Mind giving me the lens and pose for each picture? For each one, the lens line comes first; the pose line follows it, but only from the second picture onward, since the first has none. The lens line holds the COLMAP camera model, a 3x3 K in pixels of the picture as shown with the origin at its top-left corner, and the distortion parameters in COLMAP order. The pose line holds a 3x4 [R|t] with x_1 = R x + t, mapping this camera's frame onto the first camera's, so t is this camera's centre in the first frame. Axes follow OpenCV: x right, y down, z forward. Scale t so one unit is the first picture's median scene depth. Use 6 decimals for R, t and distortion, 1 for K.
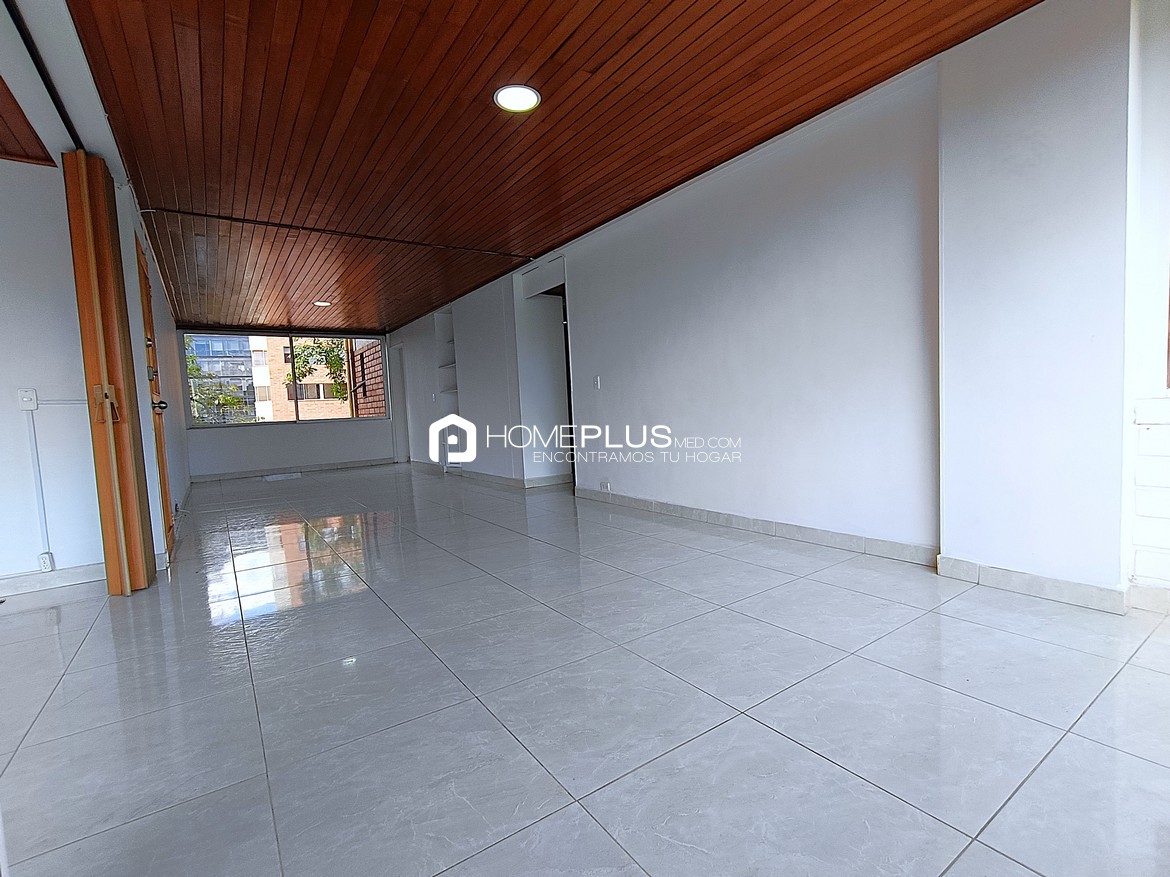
lens RADIAL K [[546.2, 0, 582.8], [0, 546.2, 437.8], [0, 0, 1]] dist [0.001321, 0.000161]
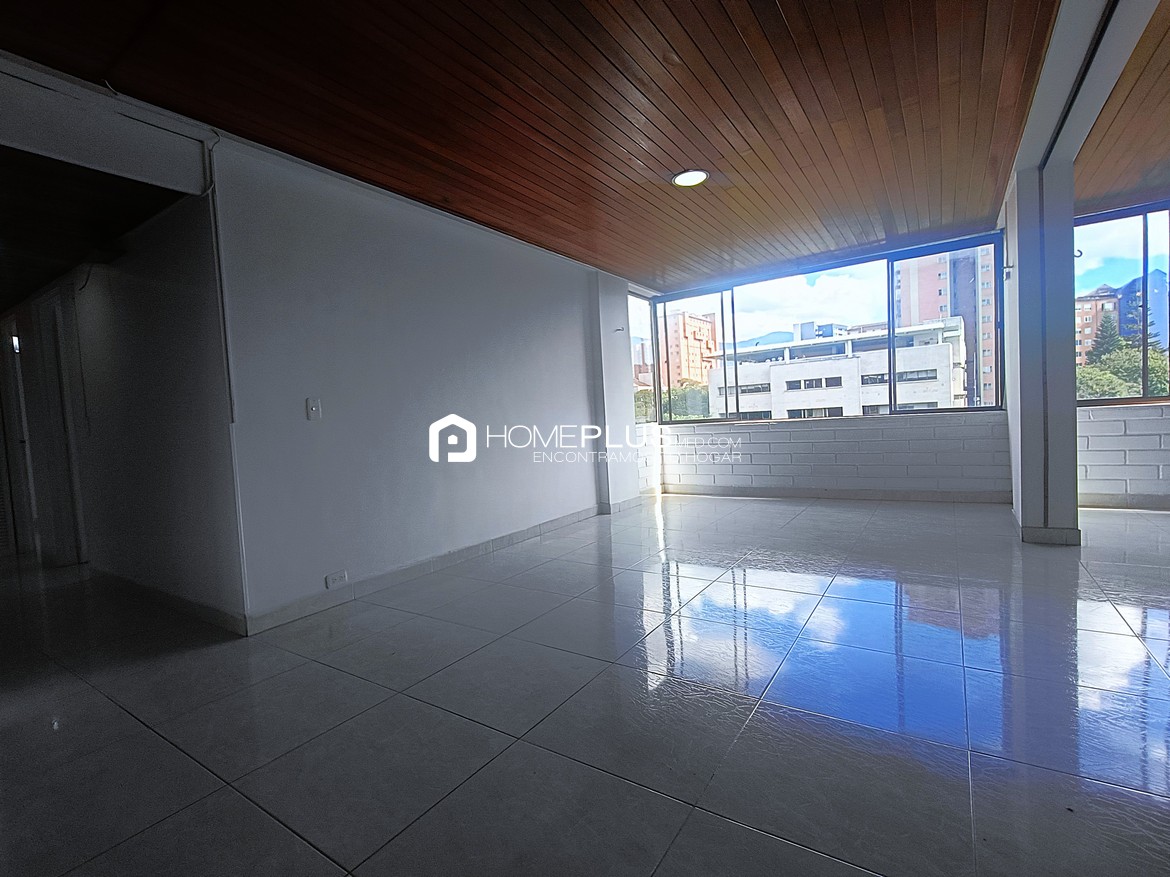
lens RADIAL K [[546.2, 0, 579.2], [0, 546.2, 442.1], [0, 0, 1]] dist [0.001321, 0.000161]
pose [[-0.373805, 0.031337, 0.926978, -0.824792], [0.132879, 0.990929, 0.020084, -0.050262], [-0.917940, 0.130683, -0.374578, 1.251374]]
